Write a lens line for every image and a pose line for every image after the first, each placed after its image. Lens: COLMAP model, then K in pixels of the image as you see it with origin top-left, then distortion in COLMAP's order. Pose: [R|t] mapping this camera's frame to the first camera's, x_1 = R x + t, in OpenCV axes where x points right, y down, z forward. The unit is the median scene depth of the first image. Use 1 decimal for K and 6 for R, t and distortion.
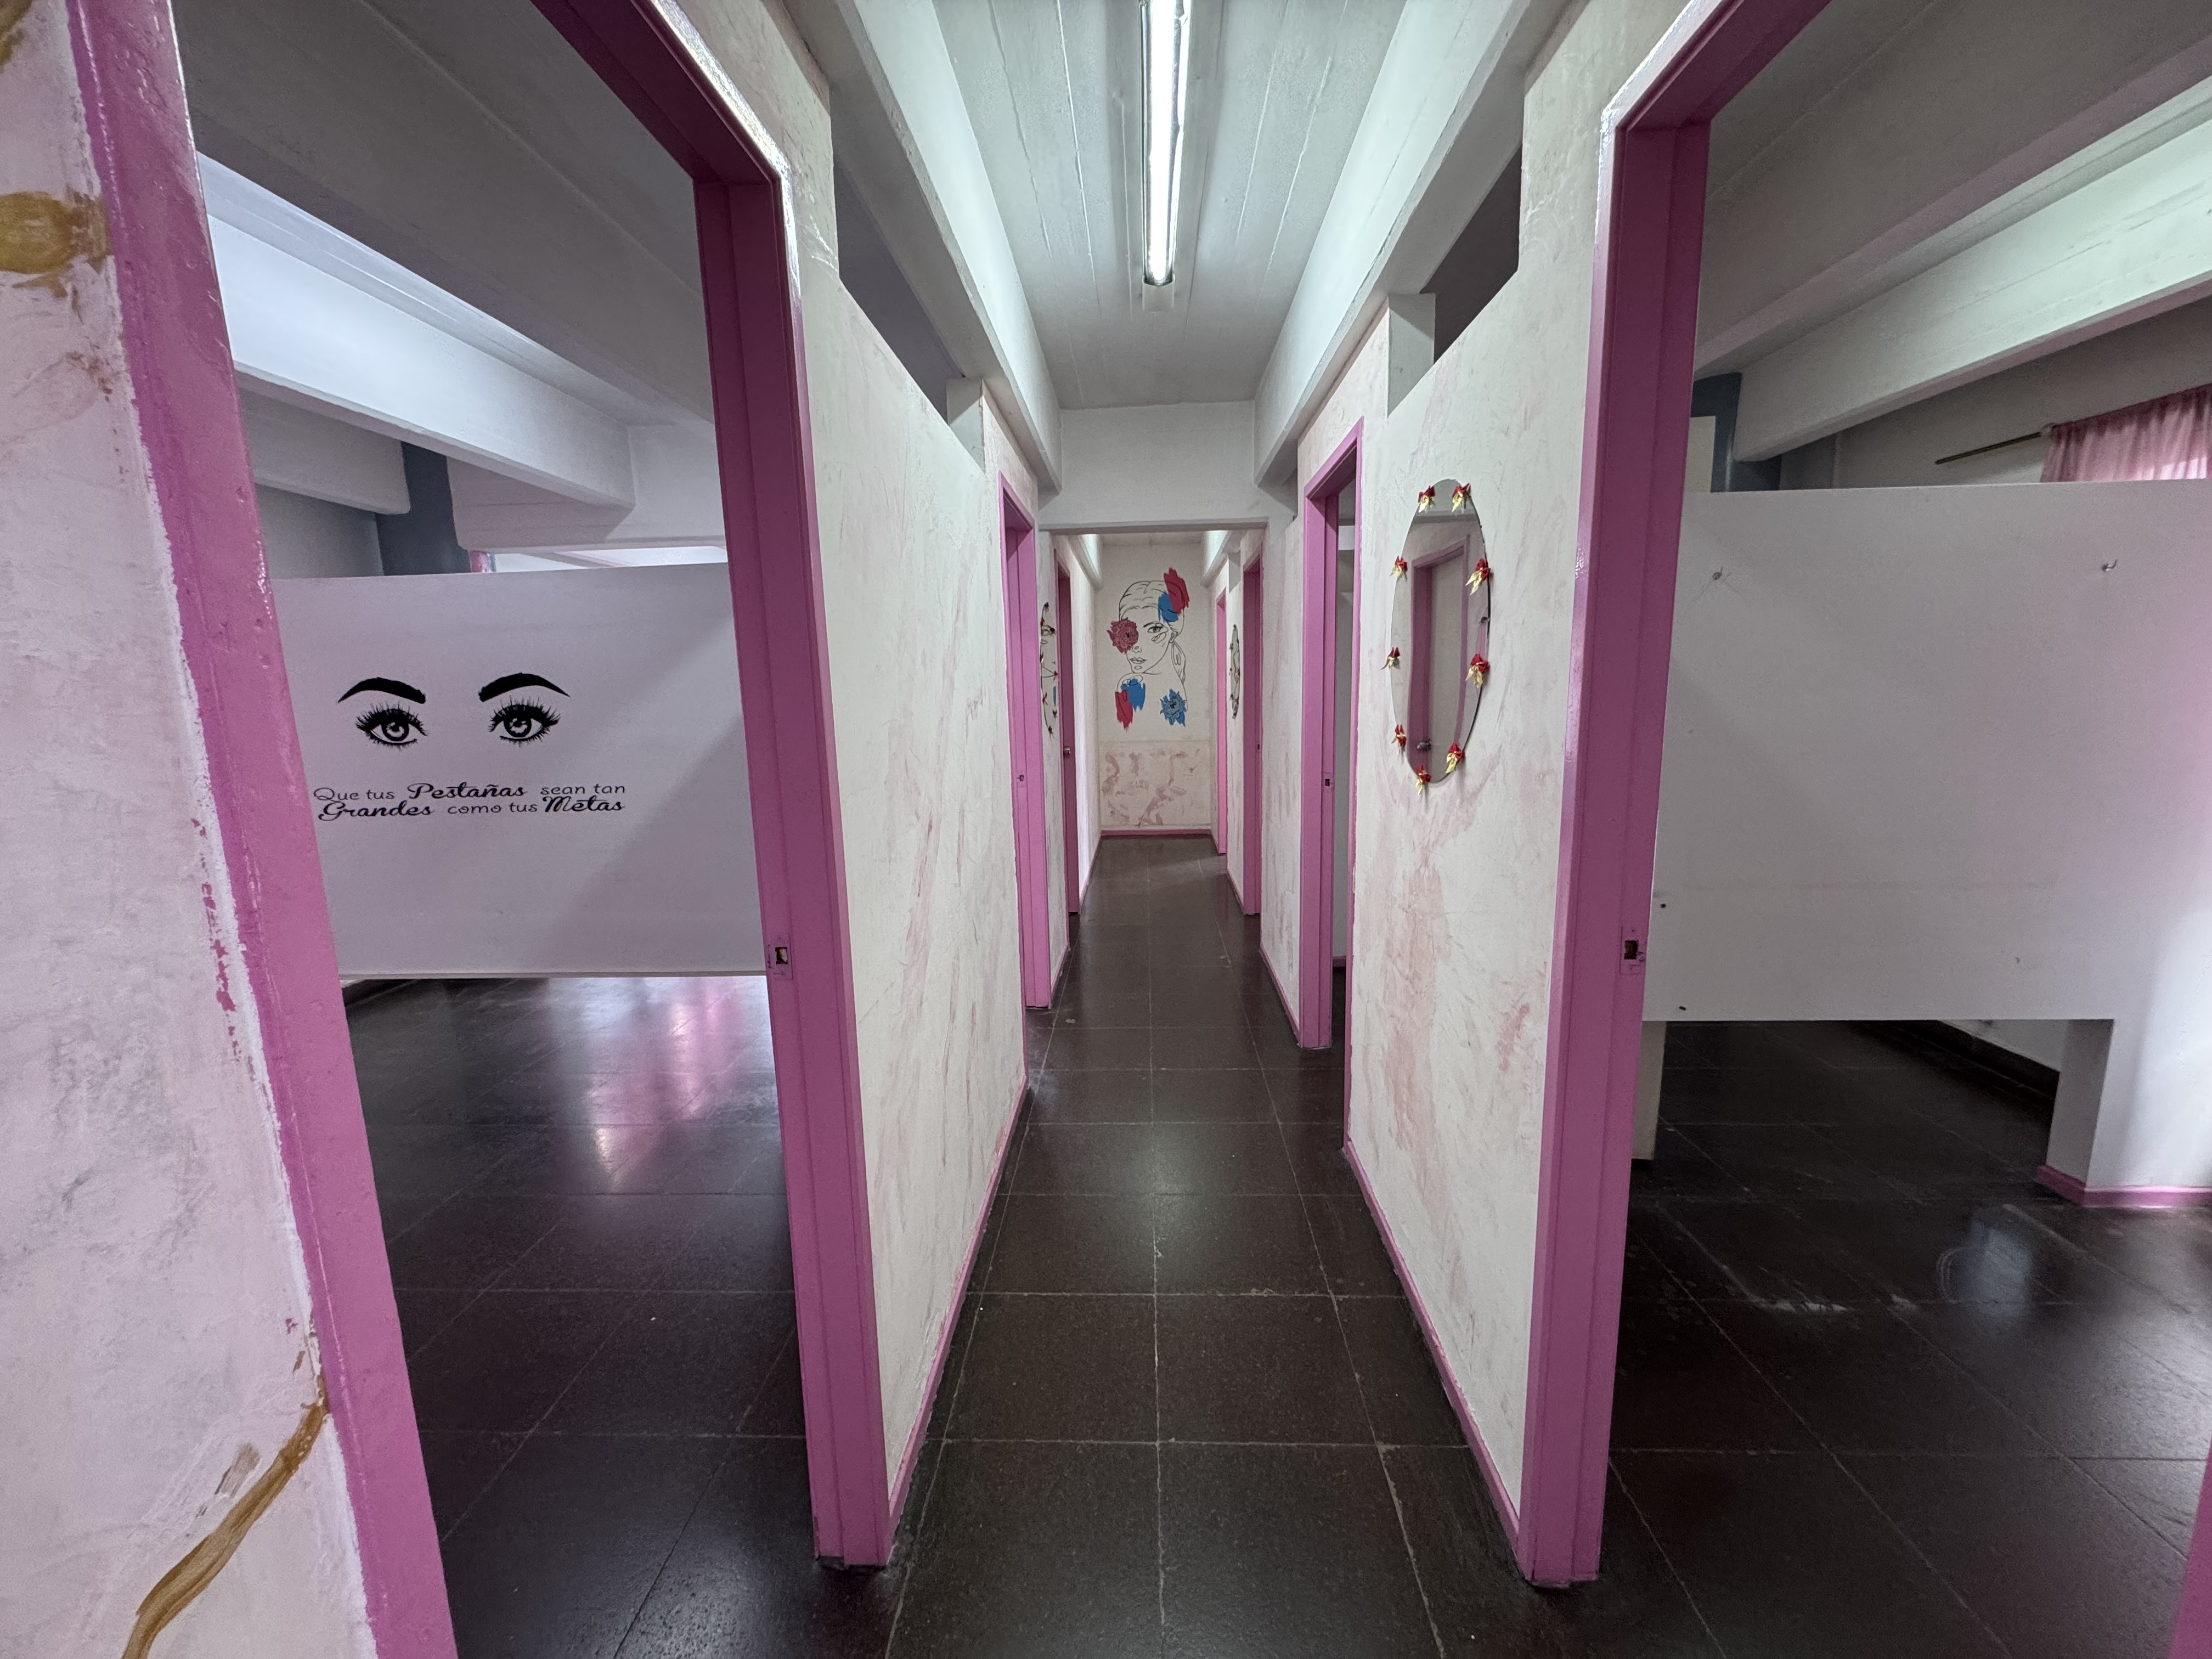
lens RADIAL K [[873.5, 0, 1110.0], [0, 873.5, 832.2], [0, 0, 1]] dist [-0.002694, -0.000348]
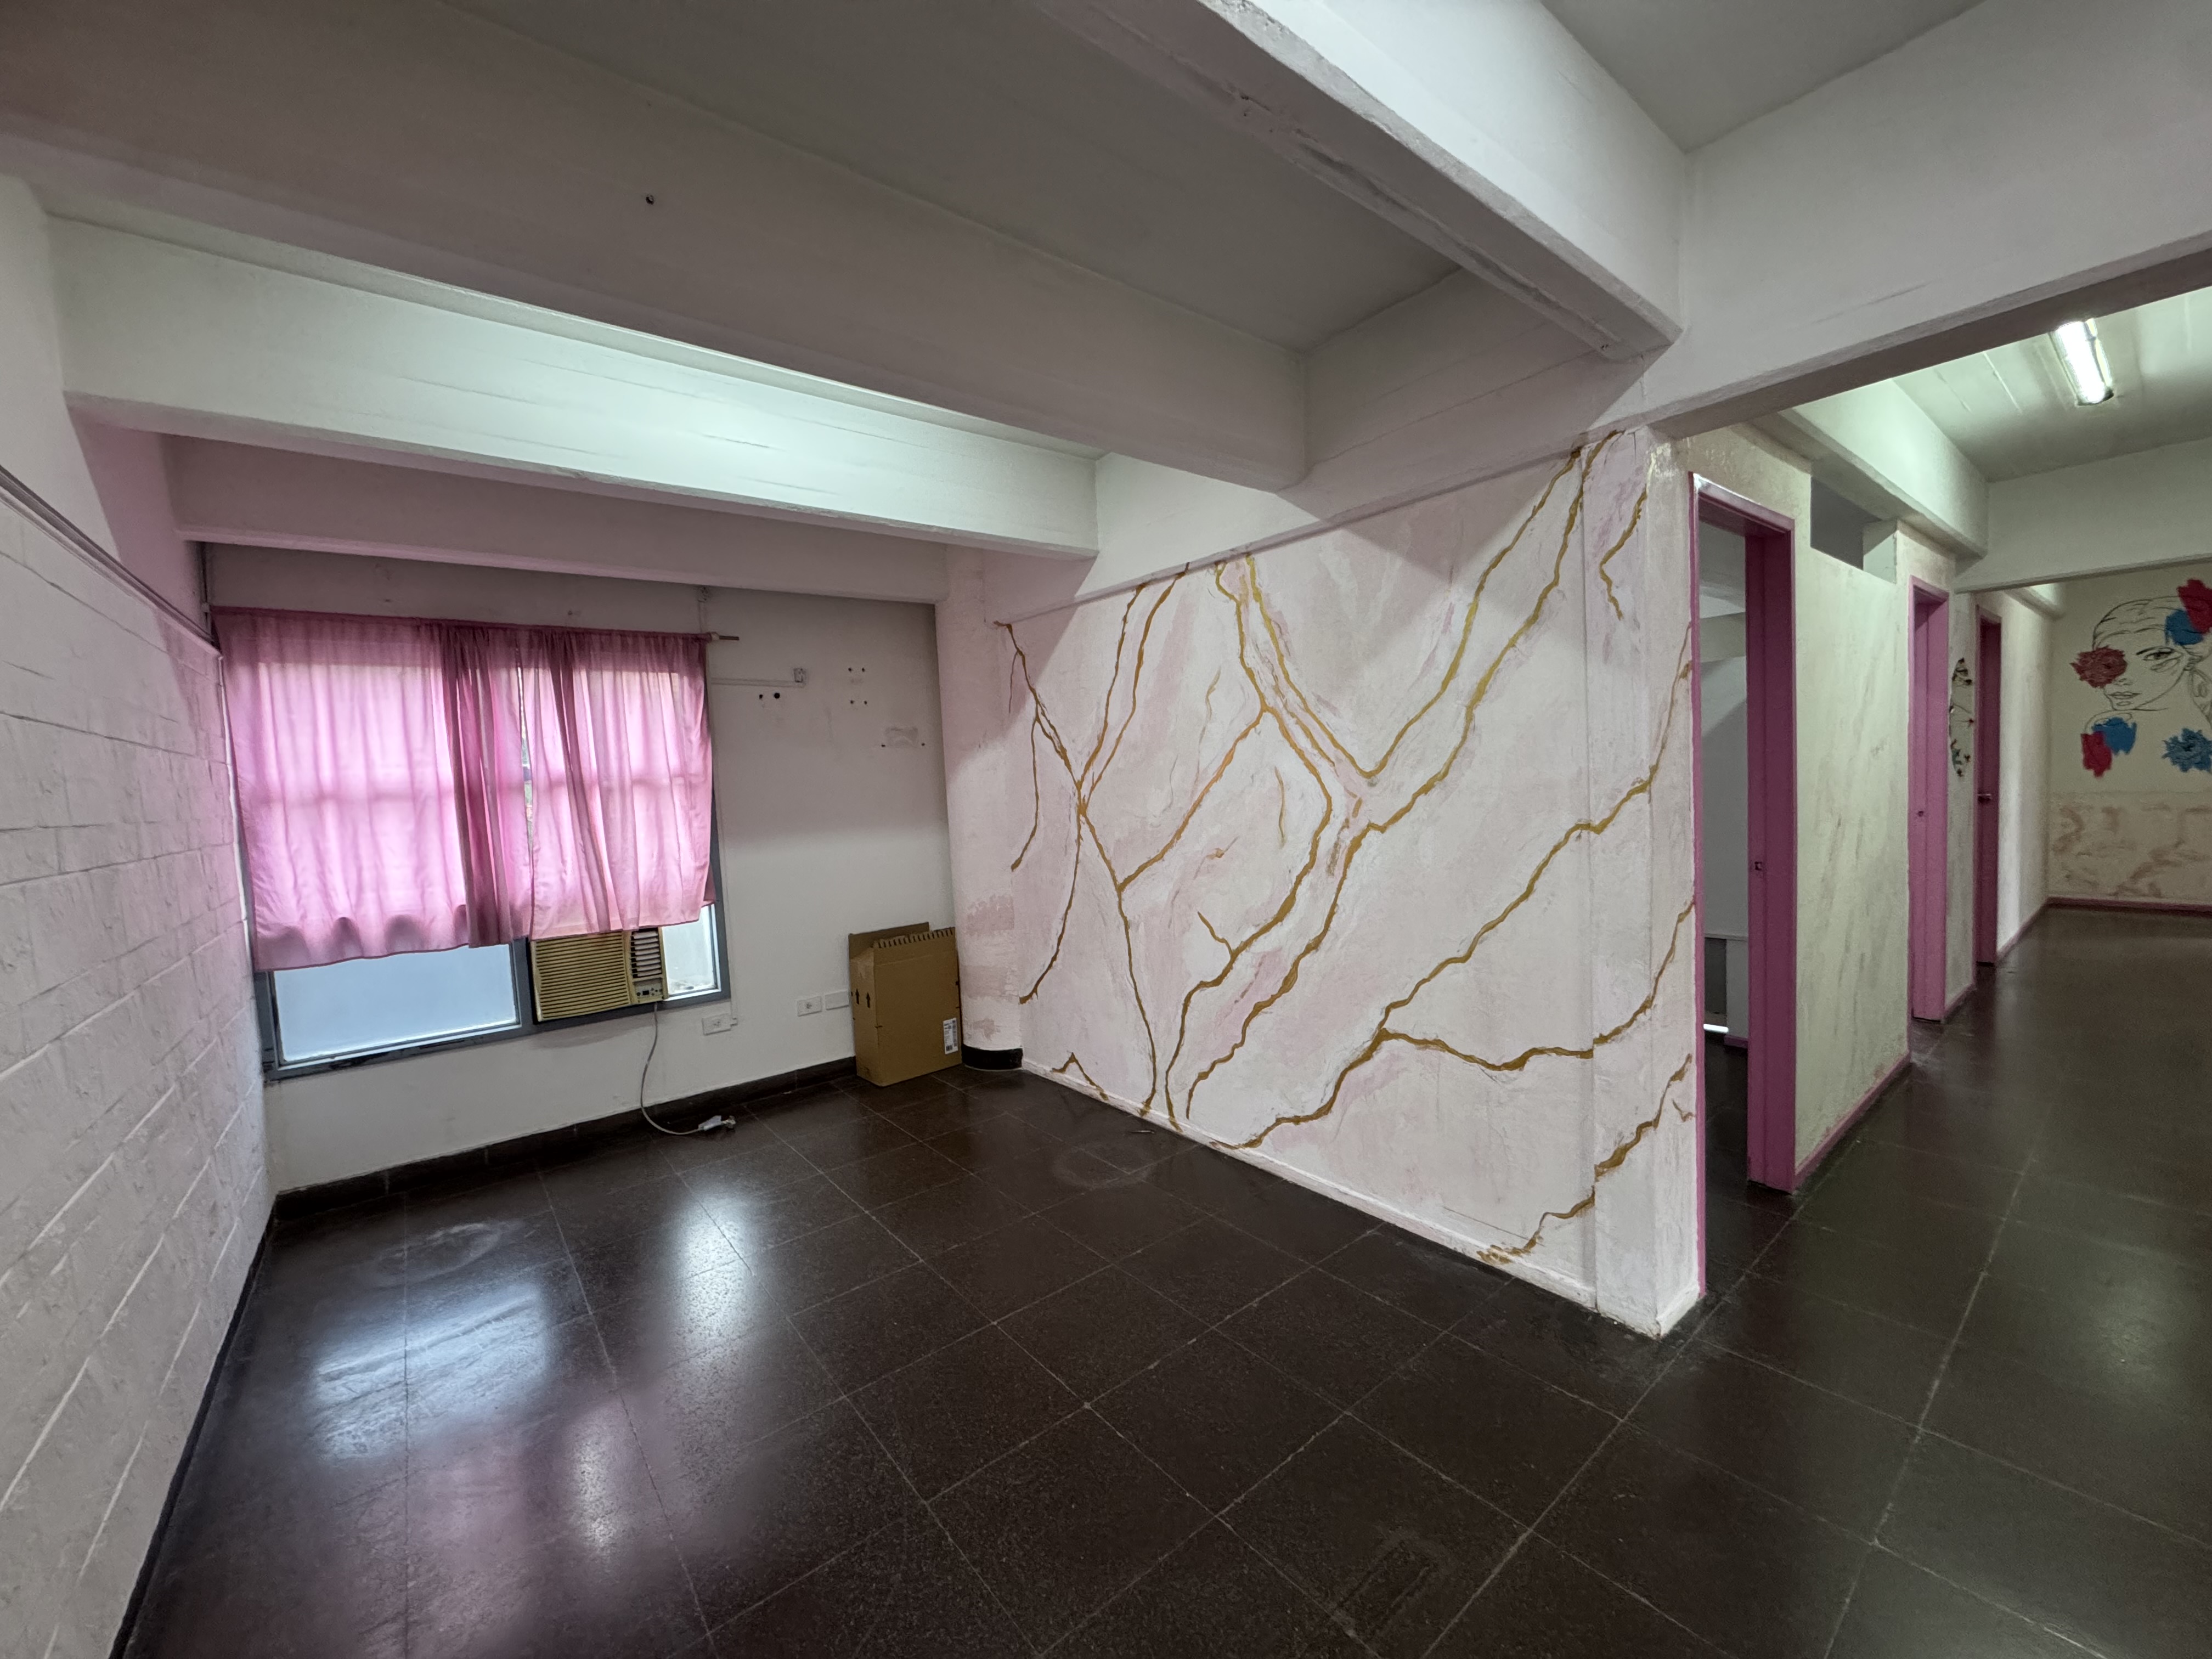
lens RADIAL K [[880.9, 0, 1102.4], [0, 880.9, 829.4], [0, 0, 1]] dist [-0.002046, -0.000614]
pose [[0.653414, 0.037318, -0.756081, 0.111263], [-0.090054, 0.995524, -0.028689, 0.140524], [0.751626, 0.086834, 0.653849, -0.894546]]
